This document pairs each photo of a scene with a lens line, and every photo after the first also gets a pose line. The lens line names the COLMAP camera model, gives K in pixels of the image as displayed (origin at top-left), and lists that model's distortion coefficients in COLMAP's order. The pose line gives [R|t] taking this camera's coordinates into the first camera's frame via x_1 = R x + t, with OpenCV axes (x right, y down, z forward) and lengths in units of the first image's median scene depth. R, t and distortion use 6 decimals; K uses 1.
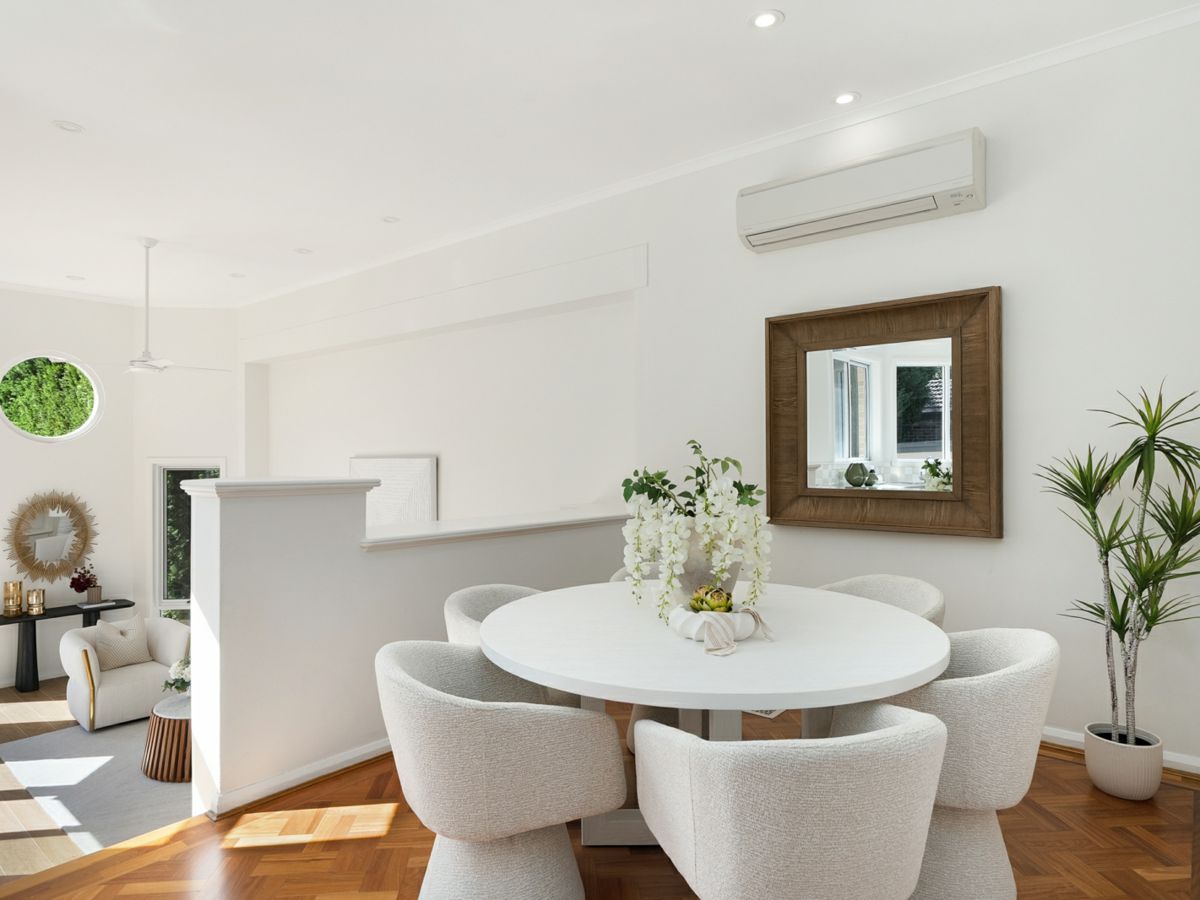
lens RADIAL K [[726.0, 0, 614.6], [0, 726.0, 454.8], [0, 0, 1]] dist [0.001250, -0.003548]
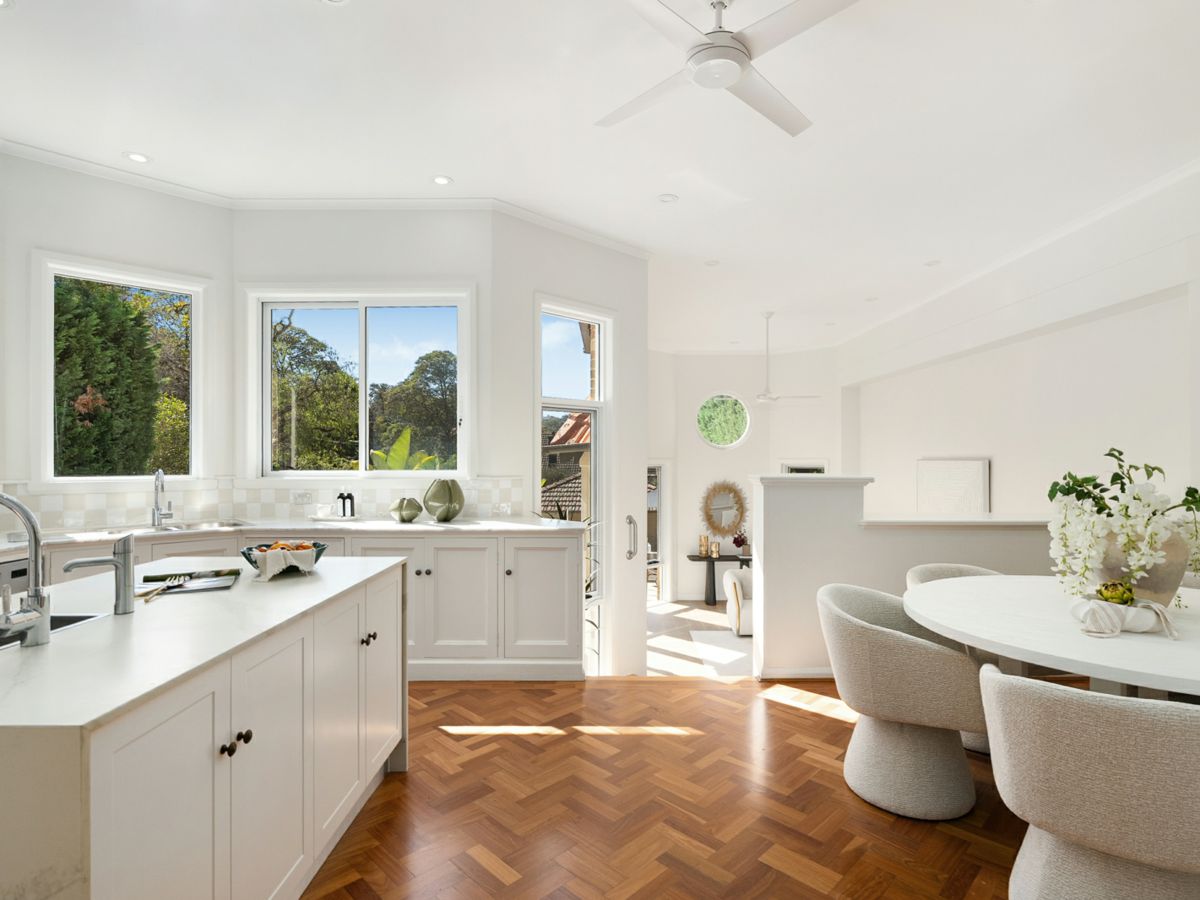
lens RADIAL K [[615.0, 0, 595.1], [0, 615.0, 454.0], [0, 0, 1]] dist [-0.003271, -0.000447]
pose [[0.626599, -0.003029, -0.779336, 0.315399], [0.000083, 0.999993, -0.003820, -0.007040], [0.779341, 0.002329, 0.626595, -0.172962]]
